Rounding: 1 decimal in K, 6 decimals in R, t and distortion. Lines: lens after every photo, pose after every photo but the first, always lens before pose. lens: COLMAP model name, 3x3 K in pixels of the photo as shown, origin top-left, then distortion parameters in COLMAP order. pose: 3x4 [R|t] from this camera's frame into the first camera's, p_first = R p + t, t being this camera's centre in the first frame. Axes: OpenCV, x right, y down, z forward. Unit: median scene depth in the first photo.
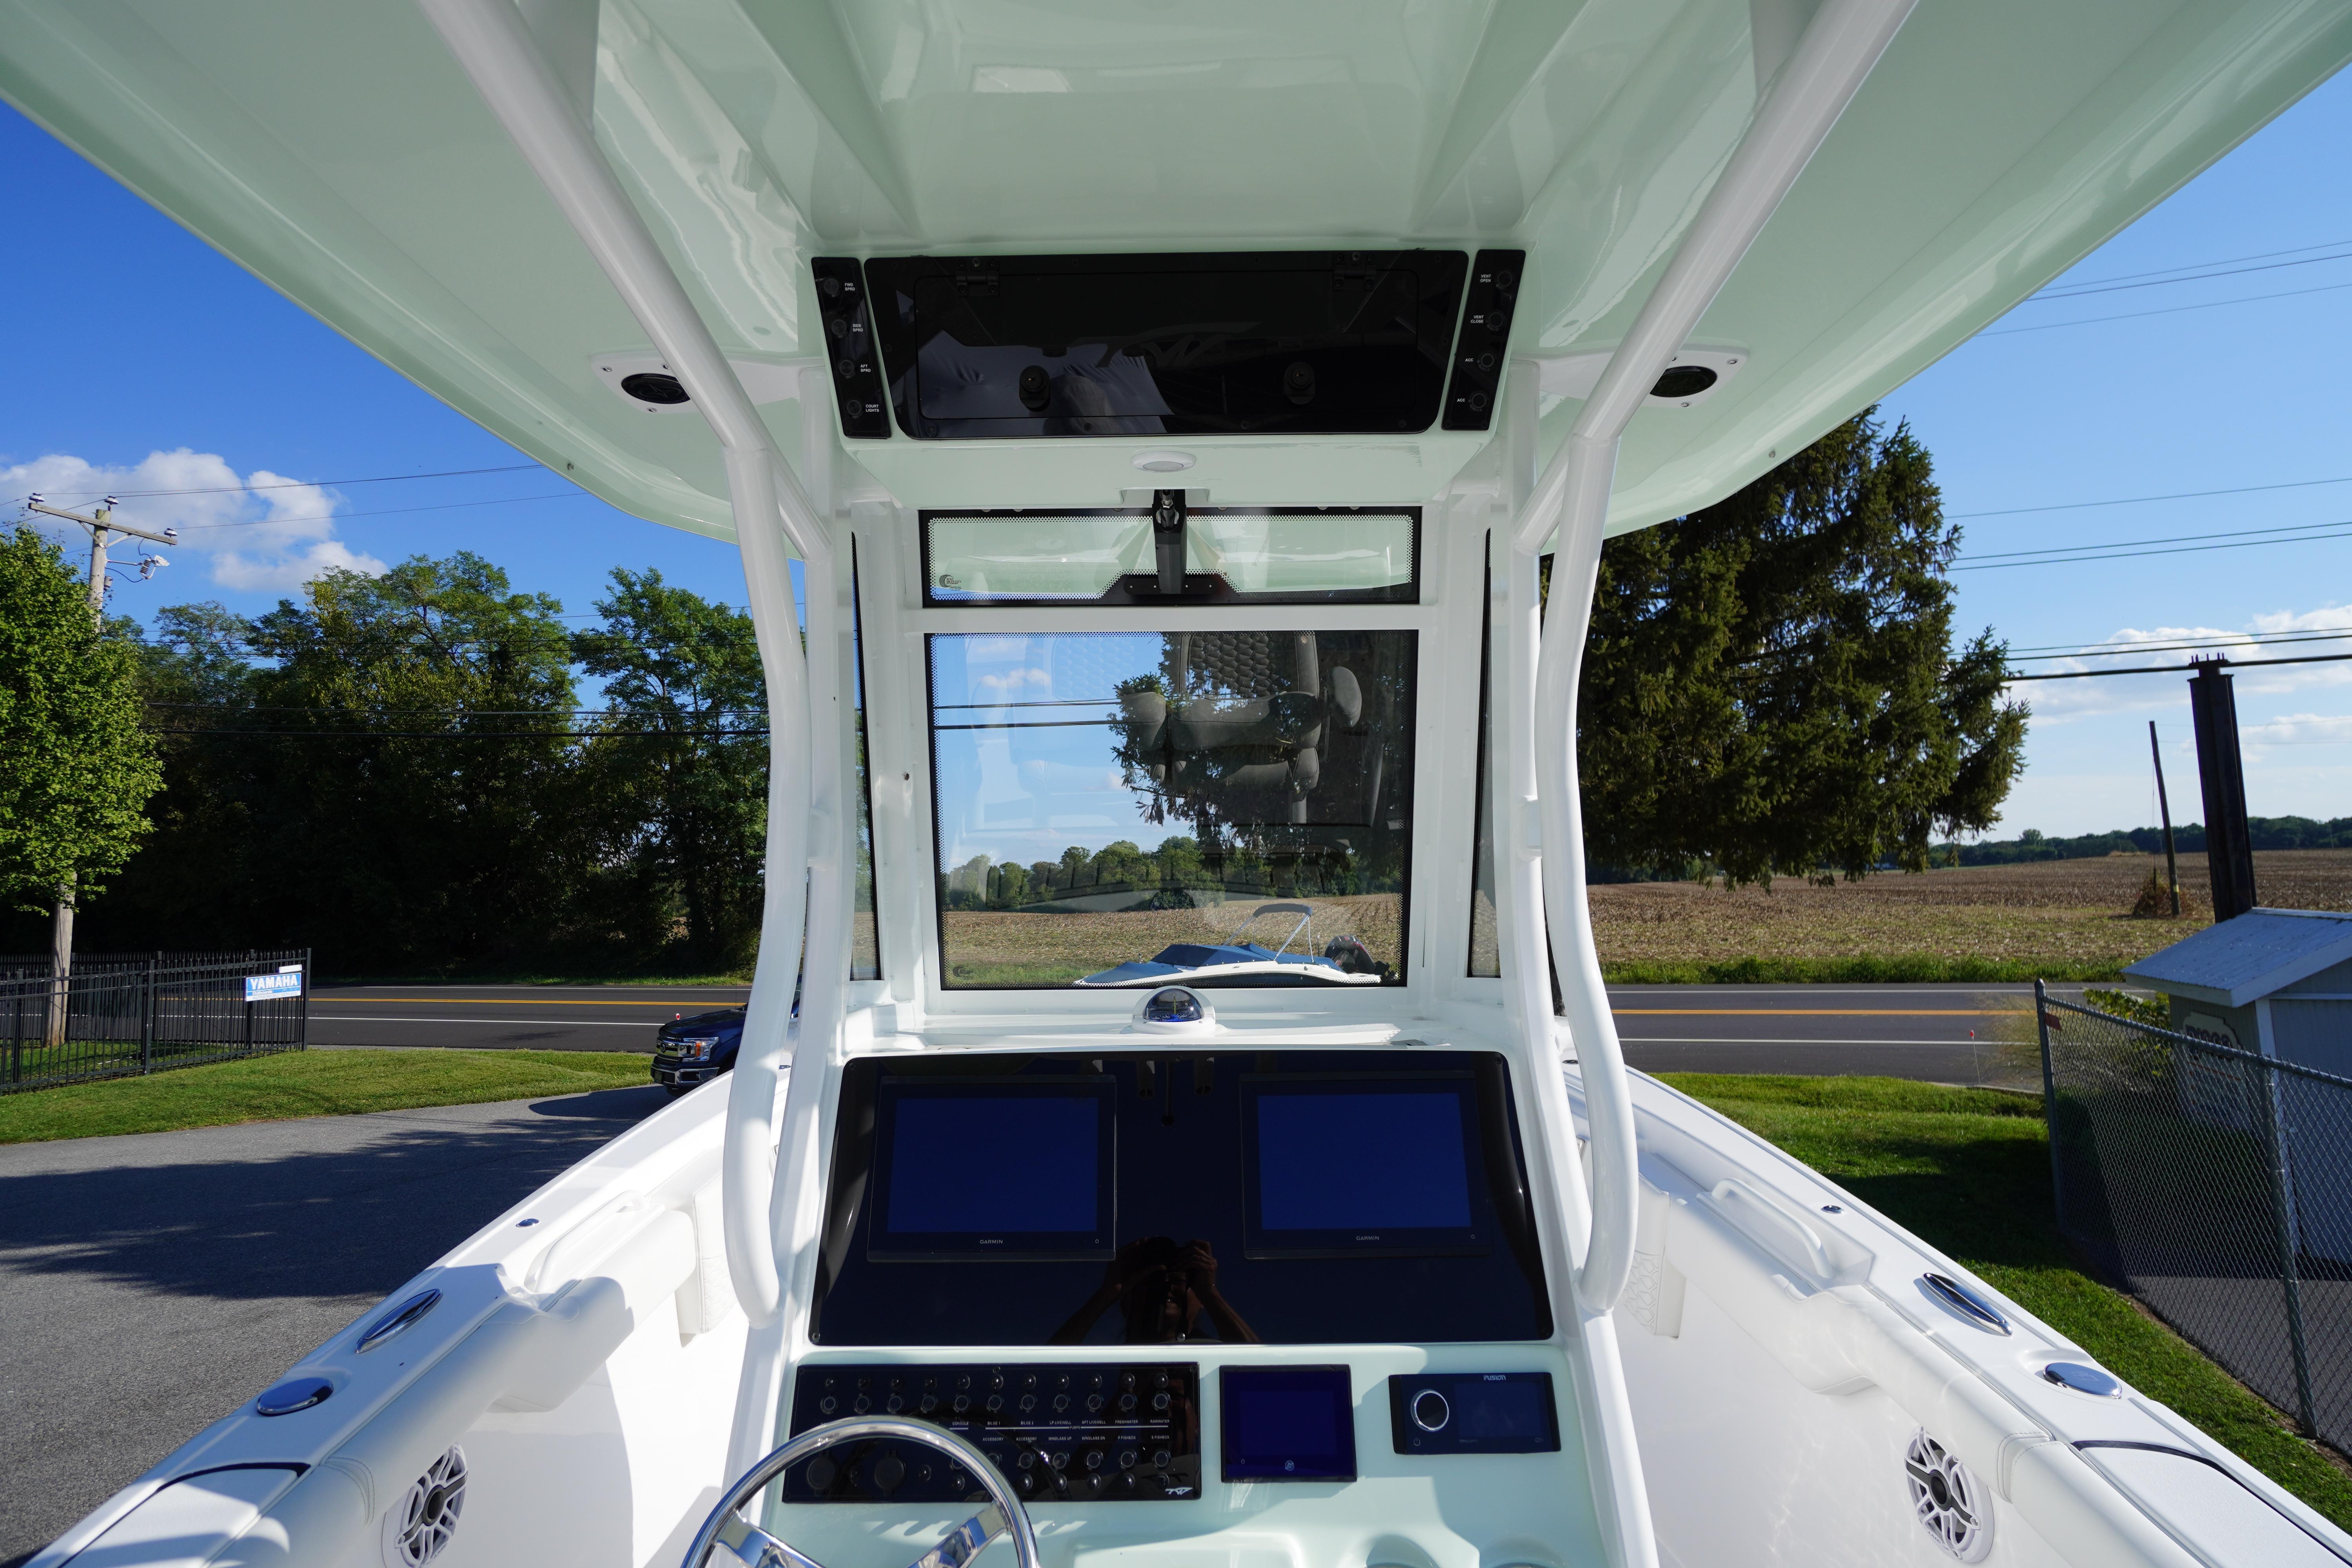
lens RADIAL K [[1119.2, 0, 1176.0], [0, 1119.2, 764.0], [0, 0, 1]] dist [-0.050320, 0.007206]
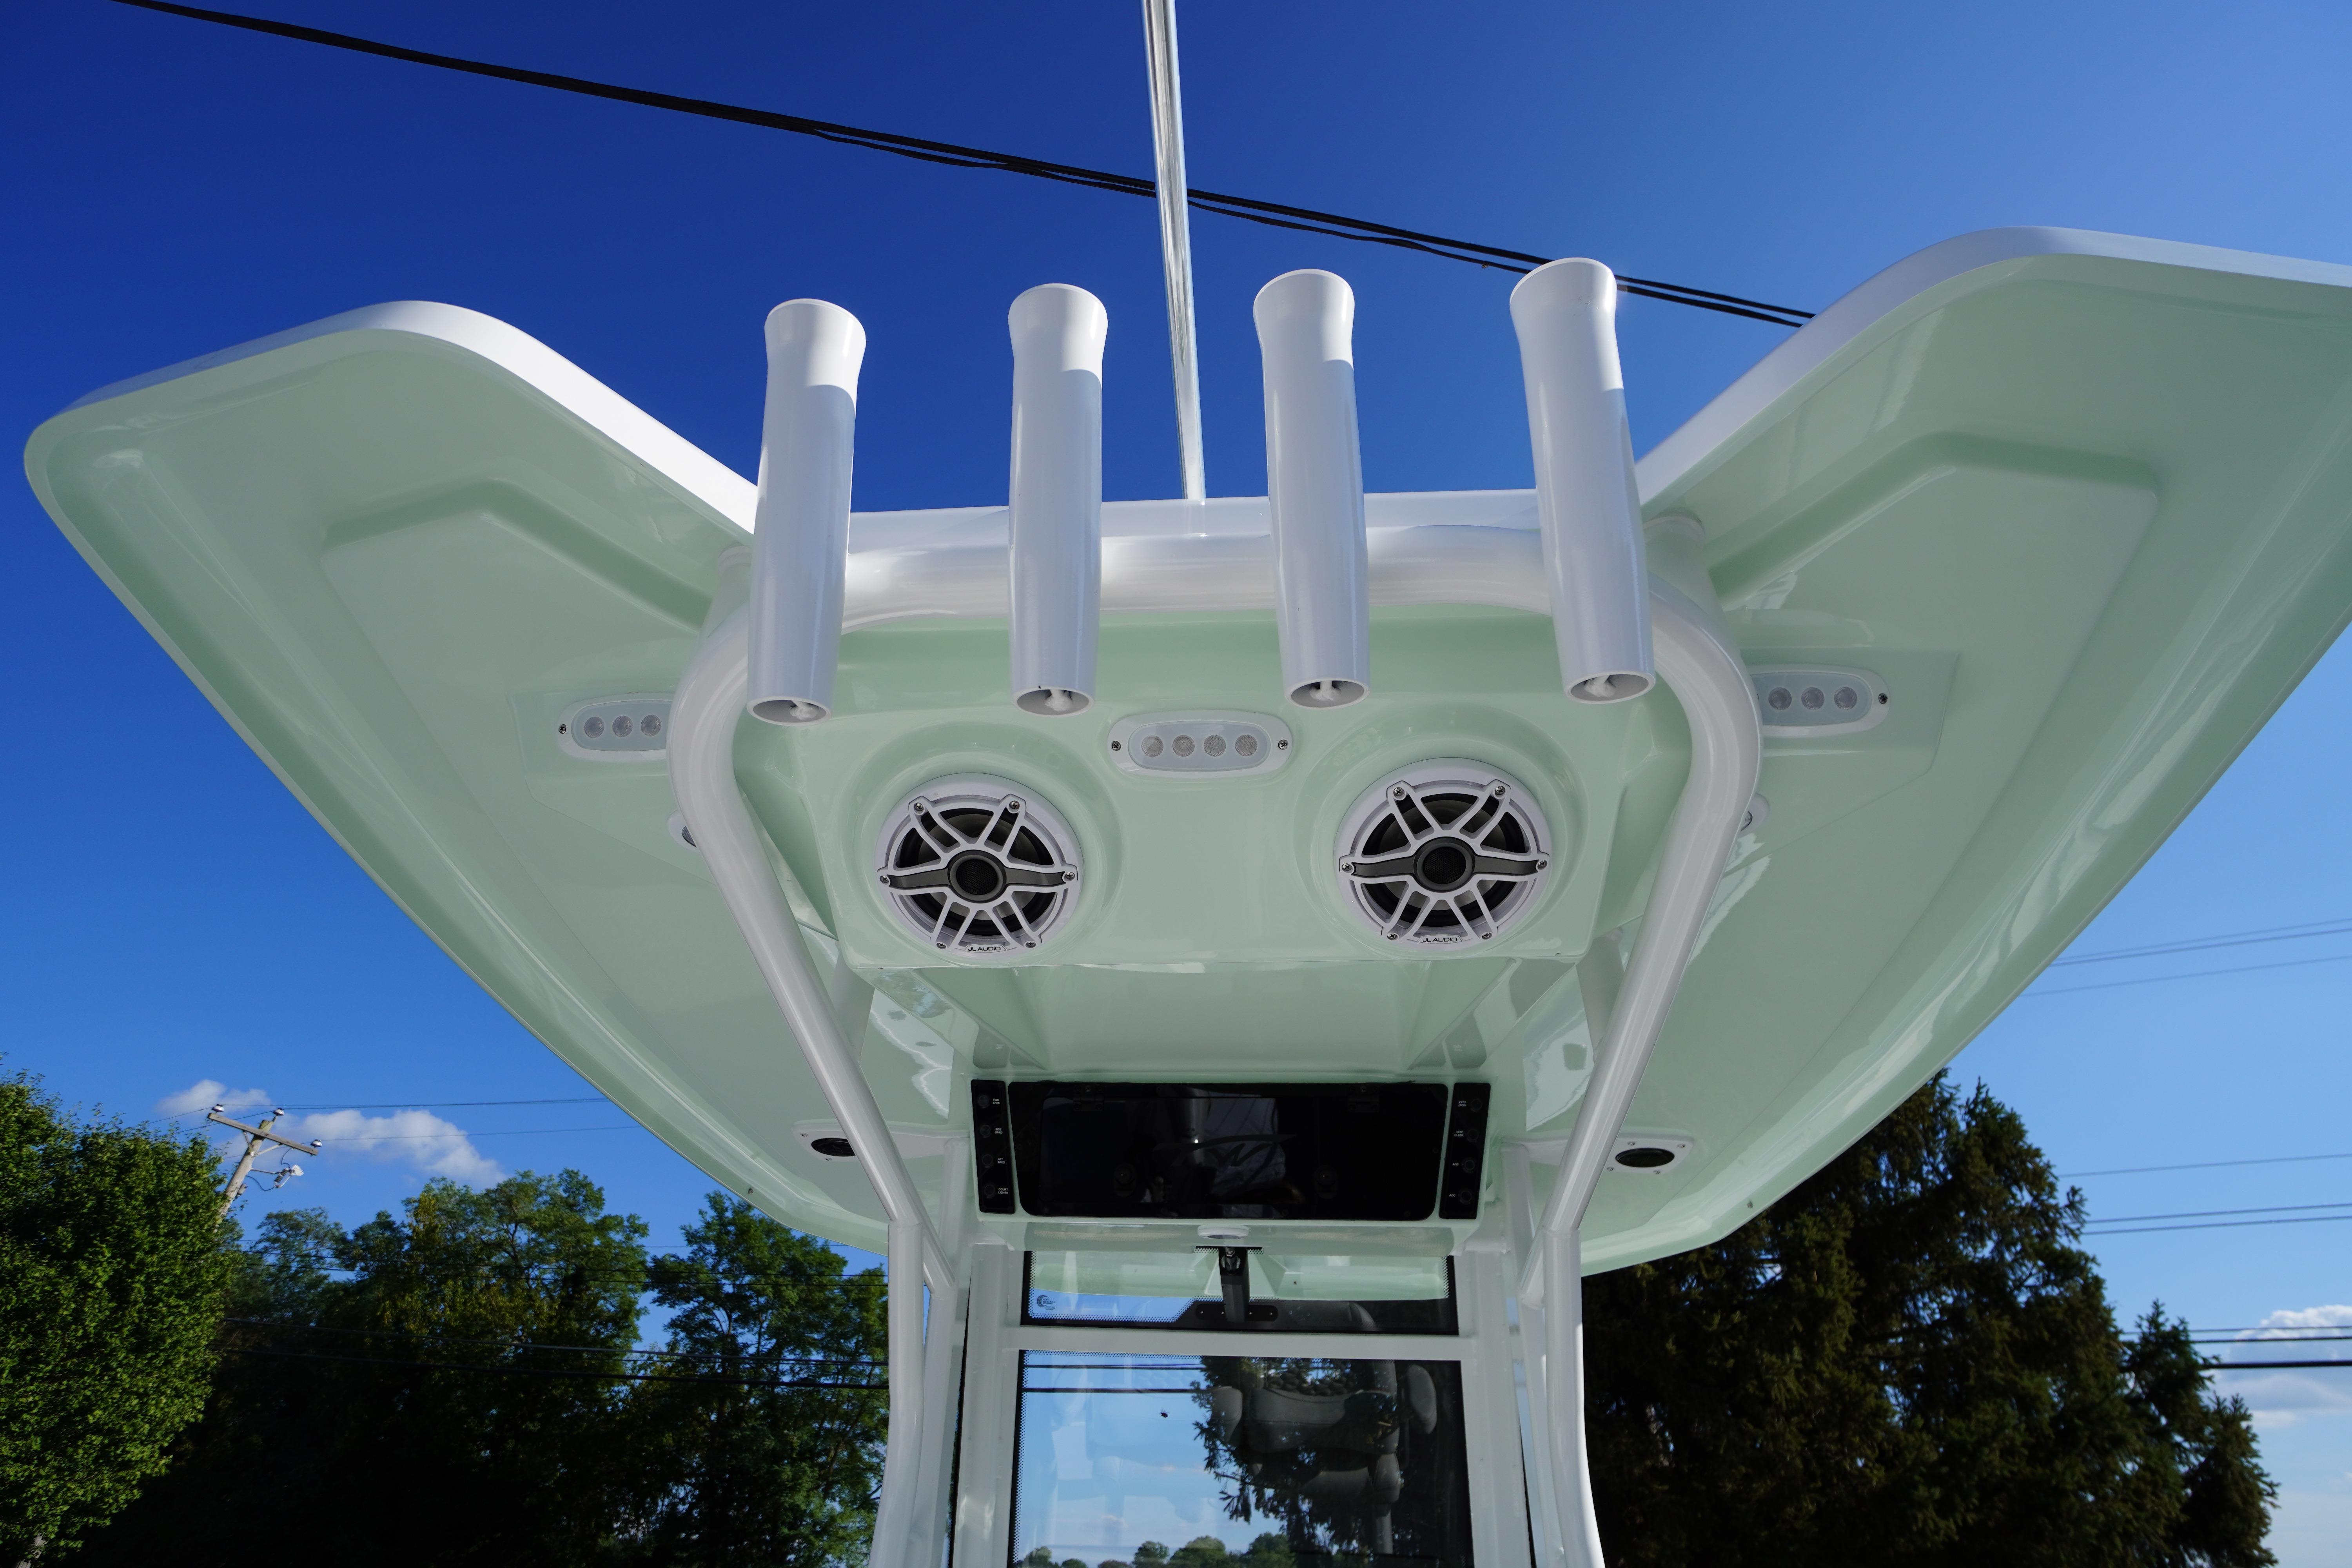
lens RADIAL K [[1111.9, 0, 1172.3], [0, 1111.9, 791.5], [0, 0, 1]] dist [-0.047080, 0.016569]
pose [[0.996393, -0.007598, -0.084514, 0.006645], [-0.036136, 0.863161, -0.503633, -0.011318], [0.076776, 0.504871, 0.859774, -0.055081]]
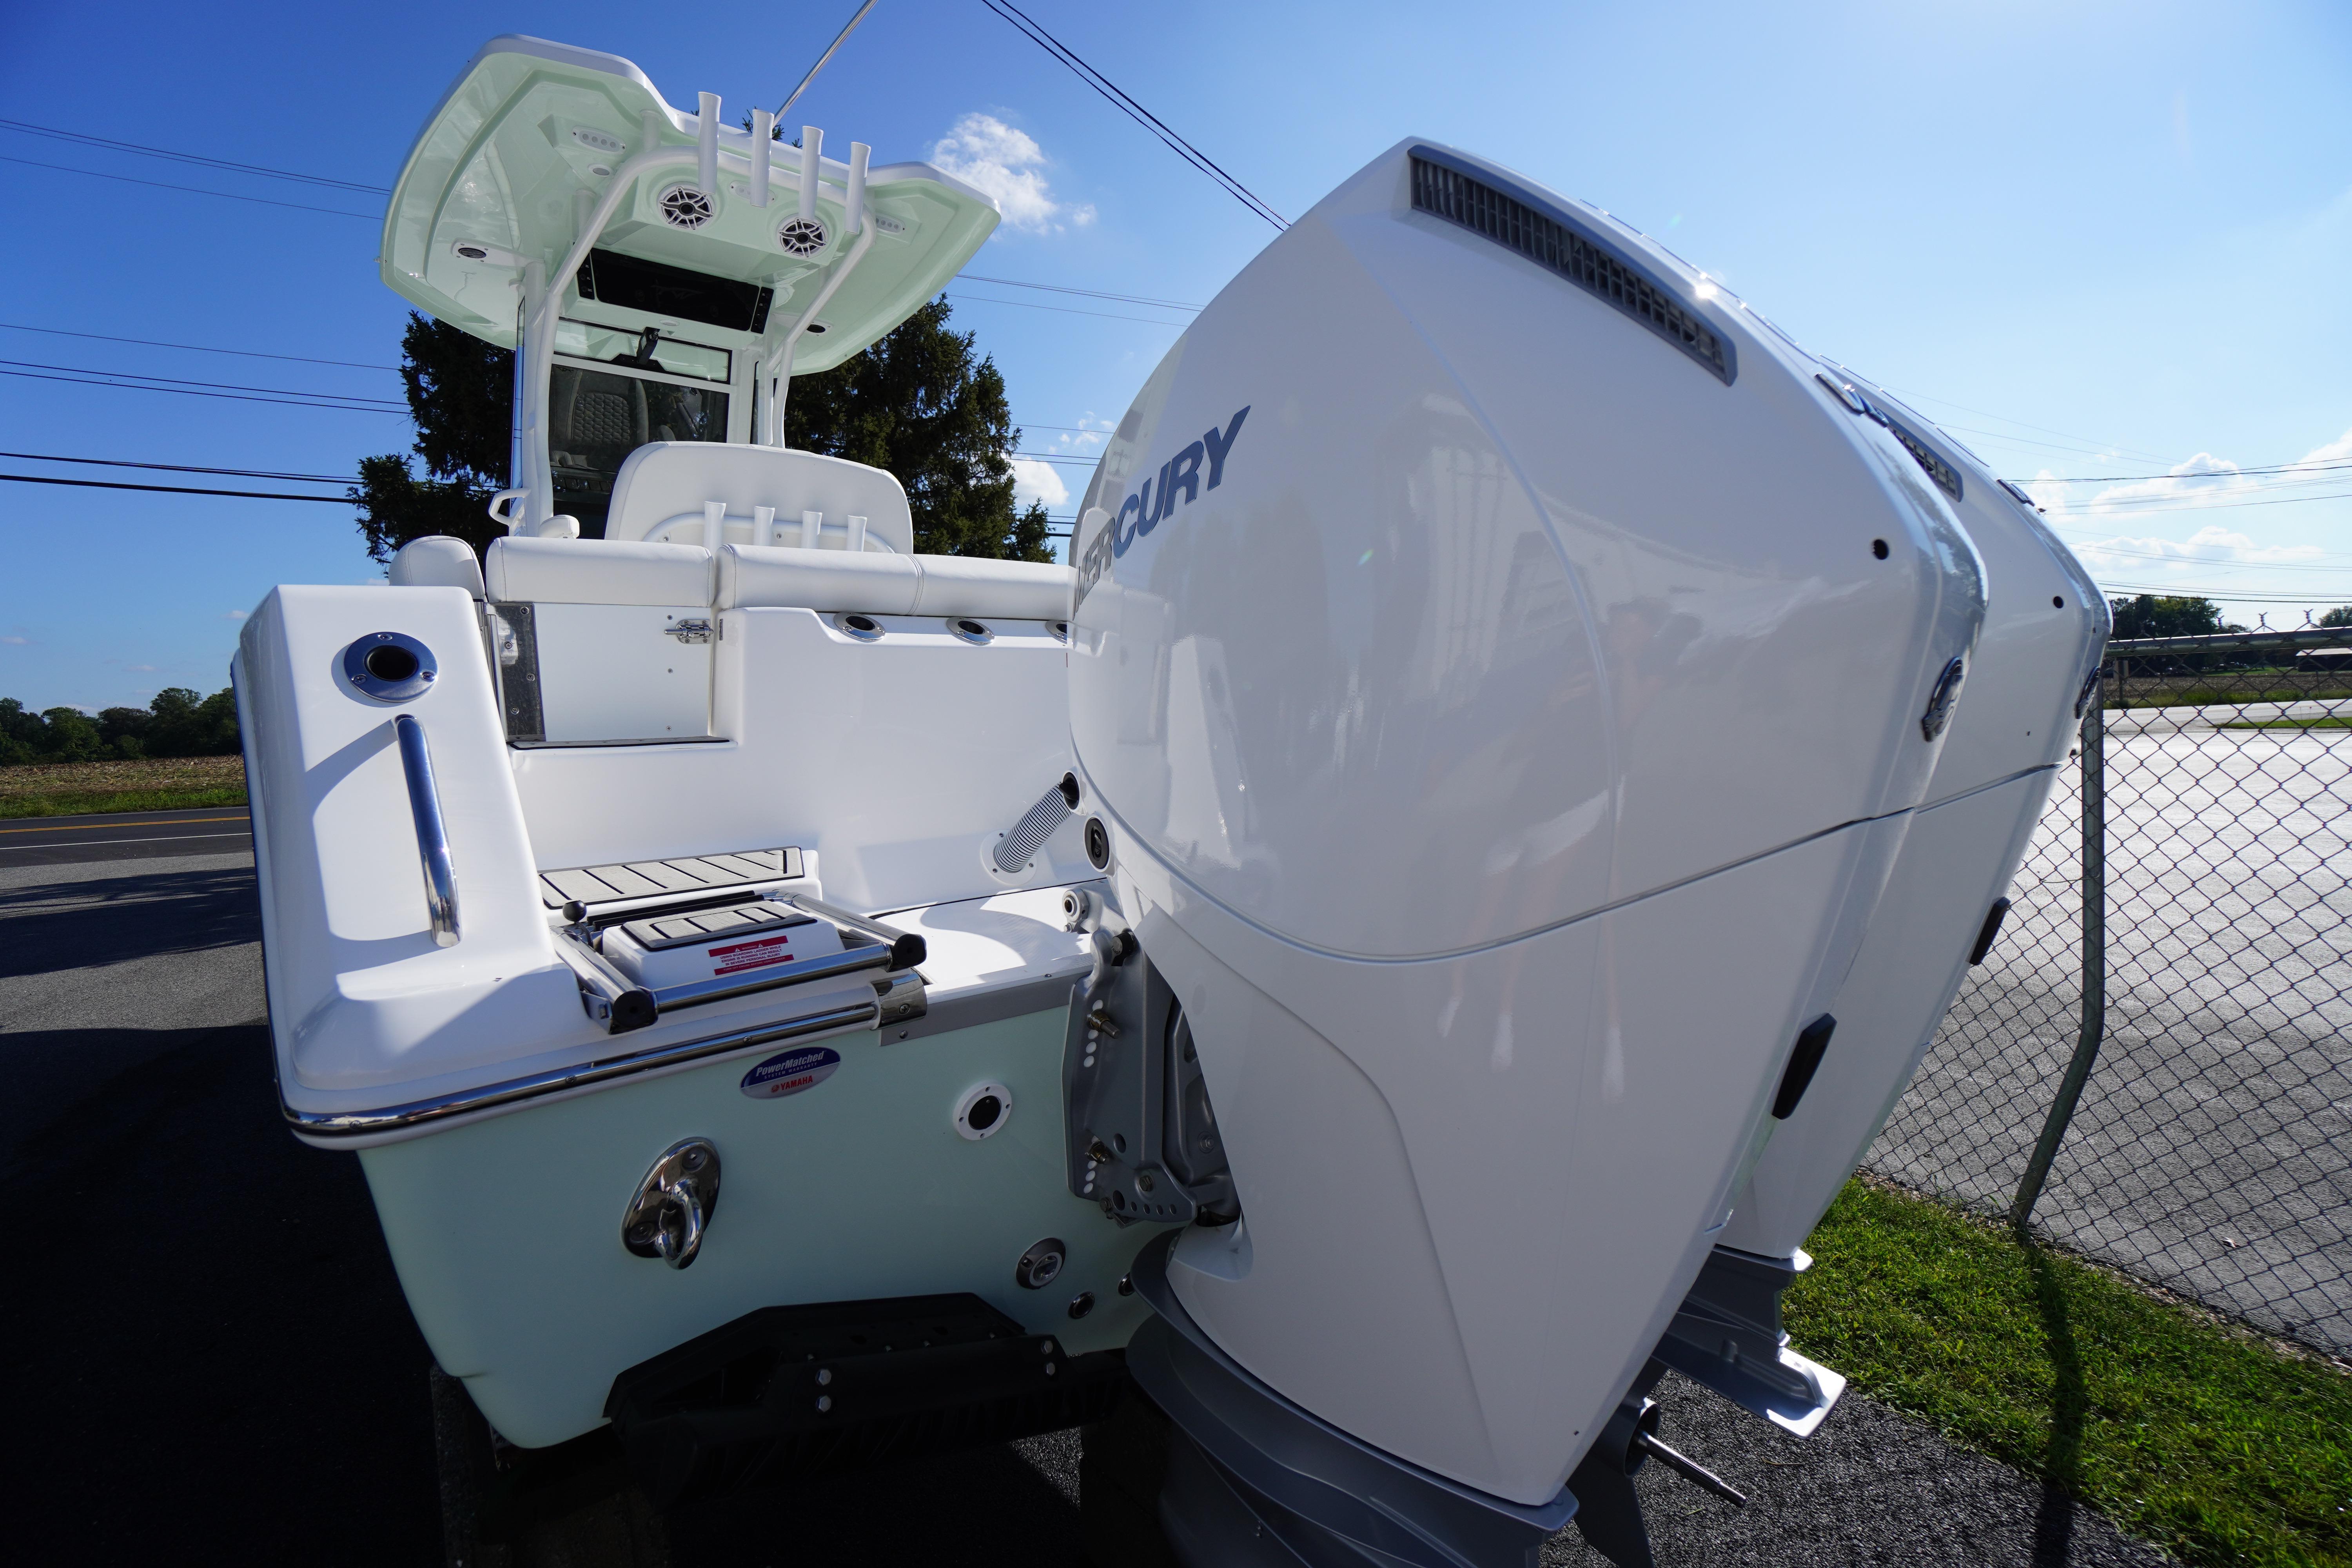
lens RADIAL K [[1111.9, 0, 1160.7], [0, 1111.9, 802.8], [0, 0, 1]] dist [-0.047080, 0.016569]
pose [[0.778498, -0.033757, 0.626738, -0.165584], [-0.055961, 0.990843, 0.122880, 0.116763], [-0.625147, -0.130734, 0.769480, -0.458875]]
